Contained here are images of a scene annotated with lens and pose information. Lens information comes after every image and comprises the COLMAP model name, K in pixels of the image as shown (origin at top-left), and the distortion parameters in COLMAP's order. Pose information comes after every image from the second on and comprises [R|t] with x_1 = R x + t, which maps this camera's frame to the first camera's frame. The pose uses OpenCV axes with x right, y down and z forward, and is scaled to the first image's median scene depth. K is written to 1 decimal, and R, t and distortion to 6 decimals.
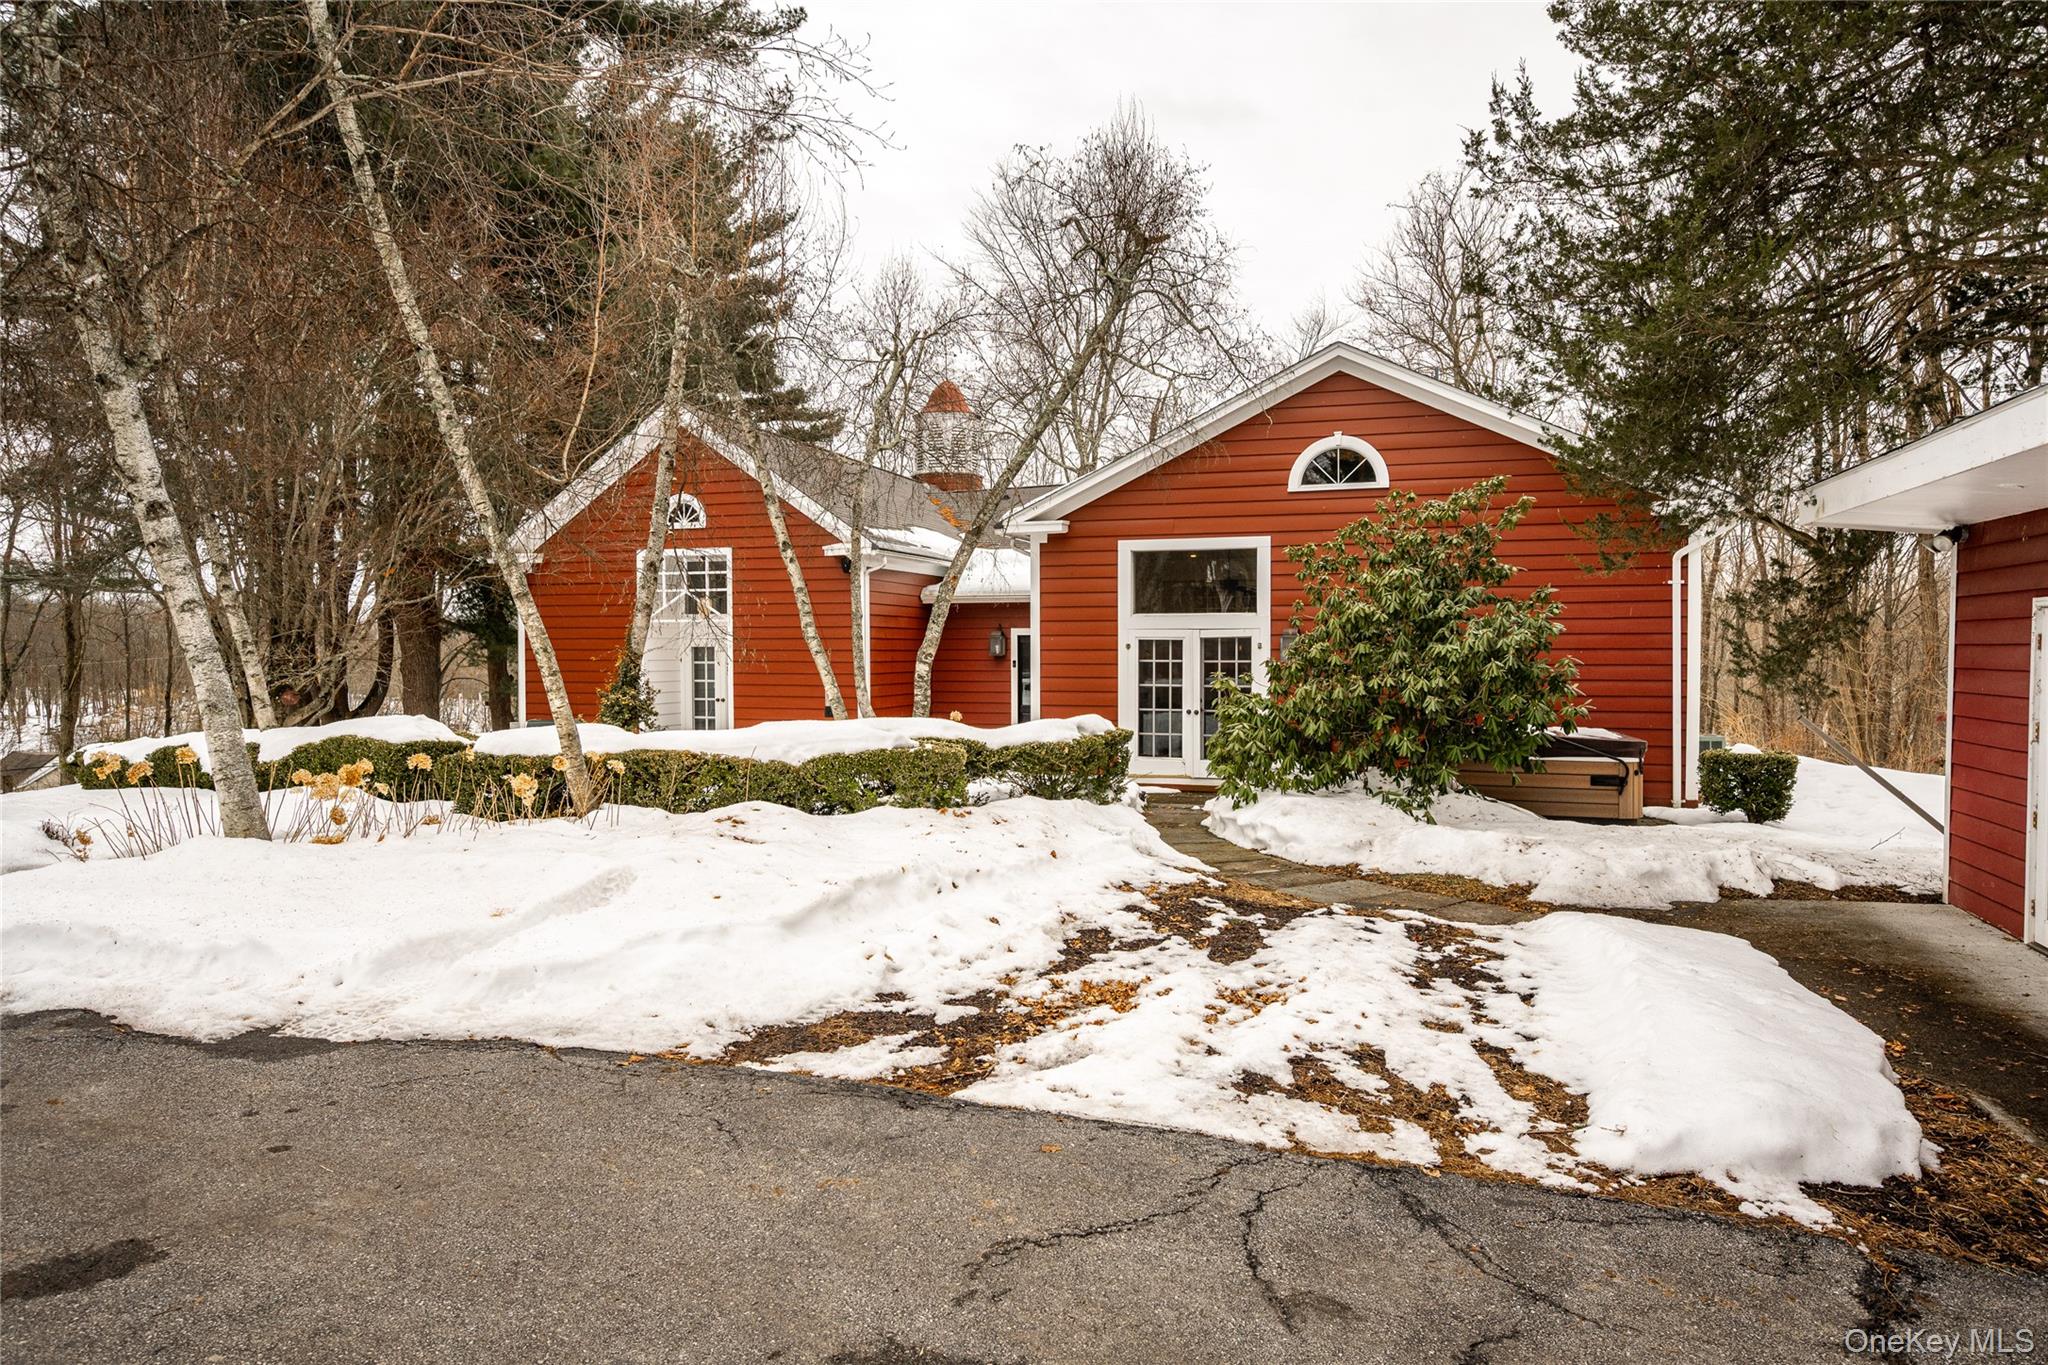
lens RADIAL K [[1215.6, 0, 1024.4], [0, 1215.6, 678.3], [0, 0, 1]] dist [0.007045, -0.000367]
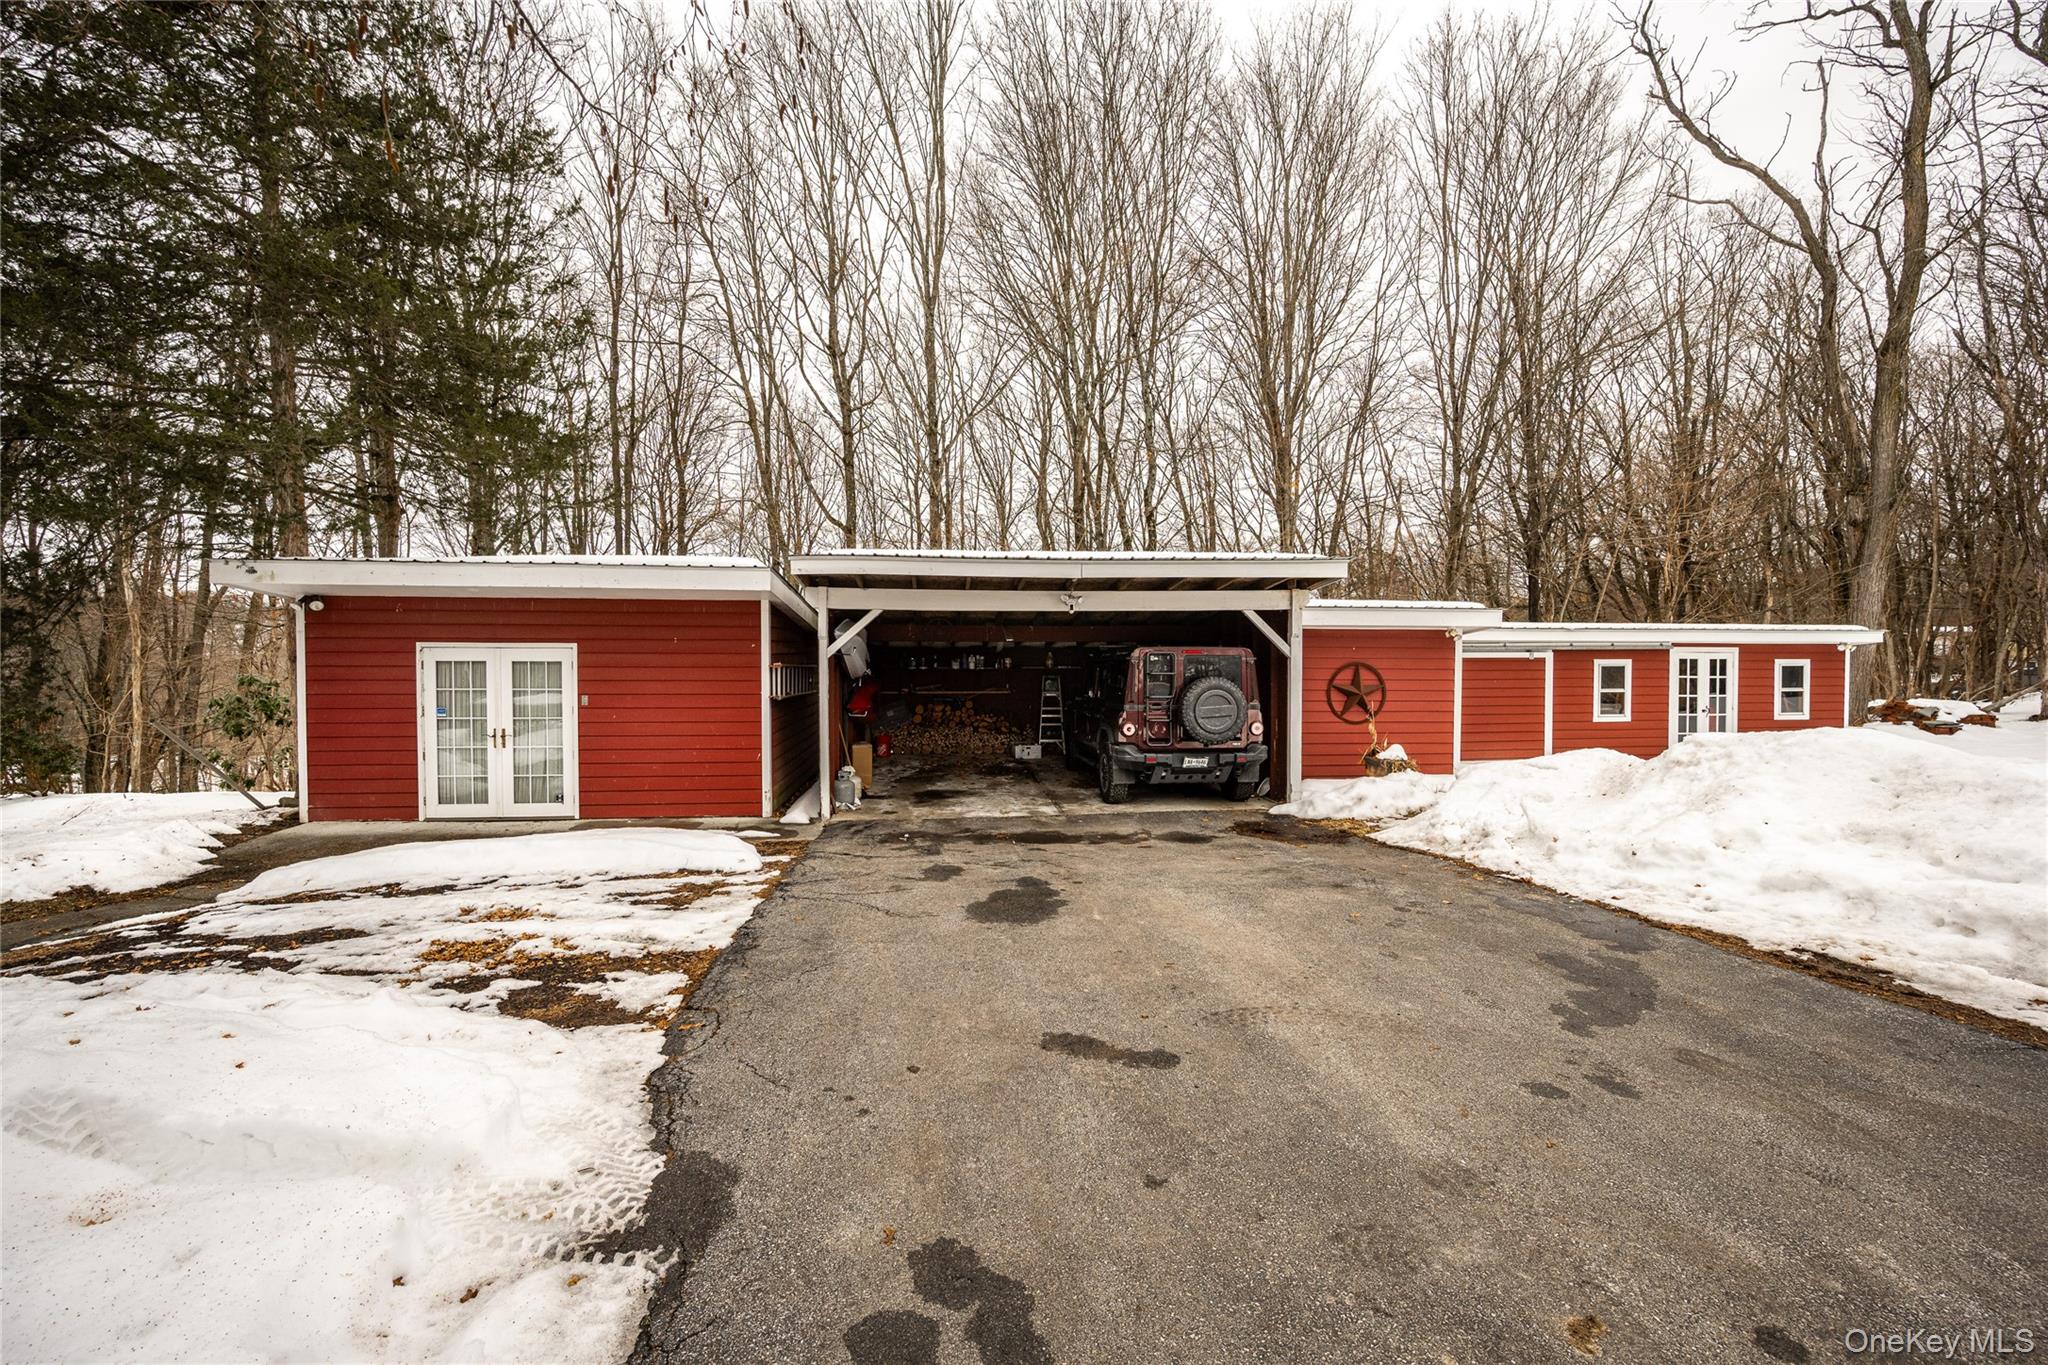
lens RADIAL K [[823.4, 0, 1022.9], [0, 823.4, 672.8], [0, 0, 1]] dist [-0.000074, -0.000048]
pose [[-0.388299, -0.019181, 0.921334, -1.106867], [0.019500, 0.999388, 0.029024, -0.054945], [-0.921327, 0.029236, -0.387687, 0.916750]]
